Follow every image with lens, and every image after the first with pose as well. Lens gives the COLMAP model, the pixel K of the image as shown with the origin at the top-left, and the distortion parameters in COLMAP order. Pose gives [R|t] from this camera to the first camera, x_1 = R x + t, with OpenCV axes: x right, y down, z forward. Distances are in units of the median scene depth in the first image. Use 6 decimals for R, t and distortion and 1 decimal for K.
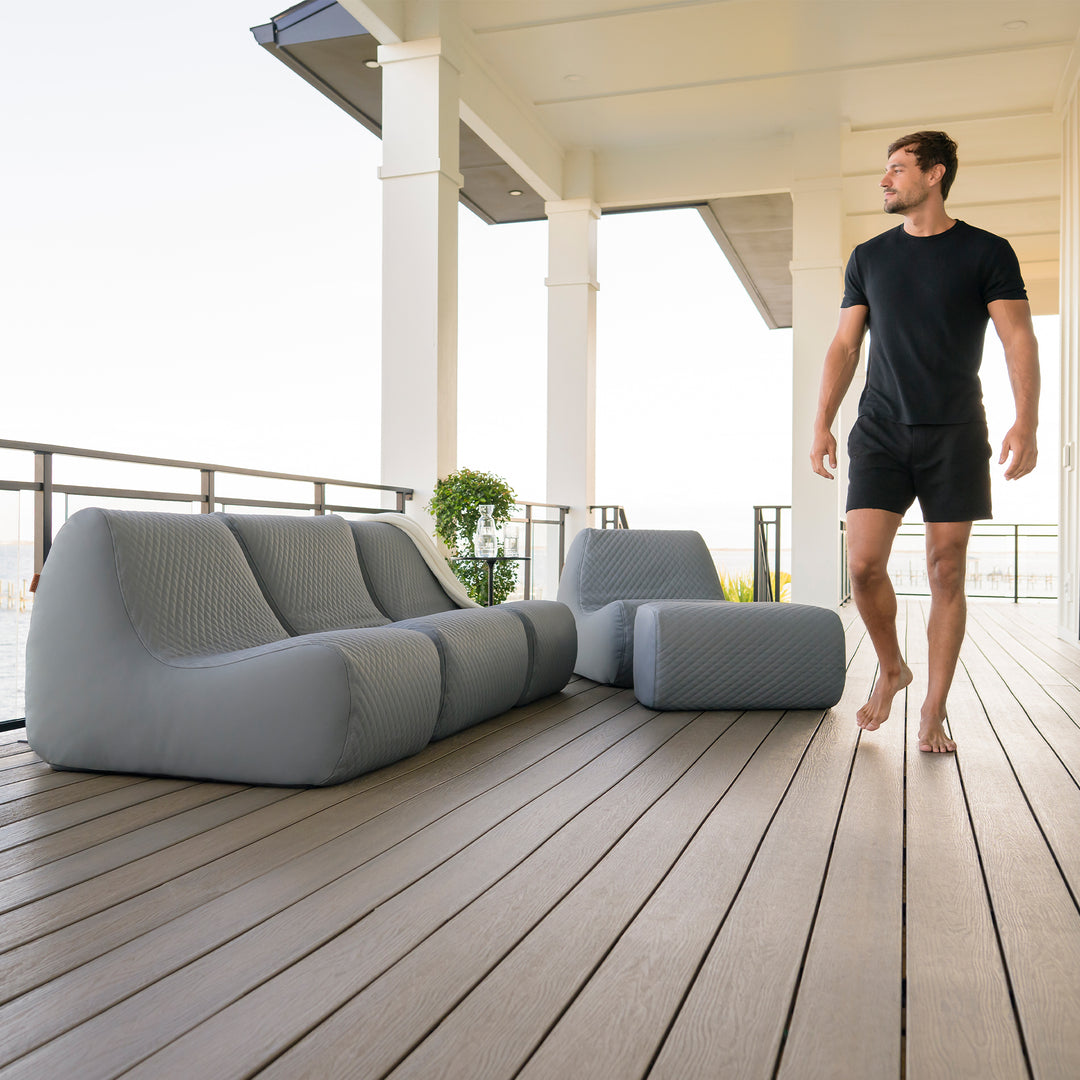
lens RADIAL K [[1250.3, 0, 510.3], [0, 1250.3, 539.1], [0, 0, 1]] dist [-0.020024, 0.025523]
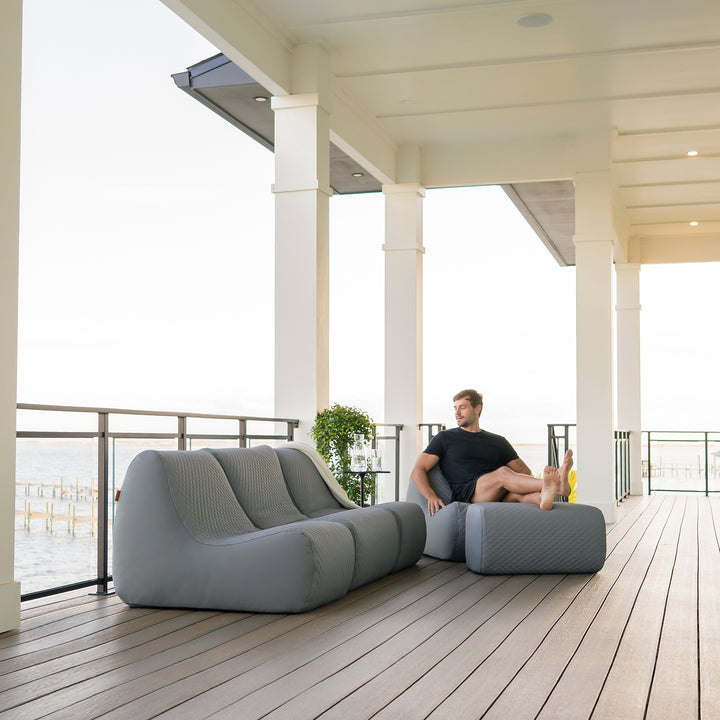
lens RADIAL K [[1200.3, 0, 374.8], [0, 1200.3, 382.1], [0, 0, 1]] dist [-0.008945, -0.048731]
pose [[0.998914, -0.003381, 0.046478, -0.055564], [0.005478, 0.998968, -0.045078, -0.021527], [-0.046277, 0.045283, 0.997902, -0.314894]]
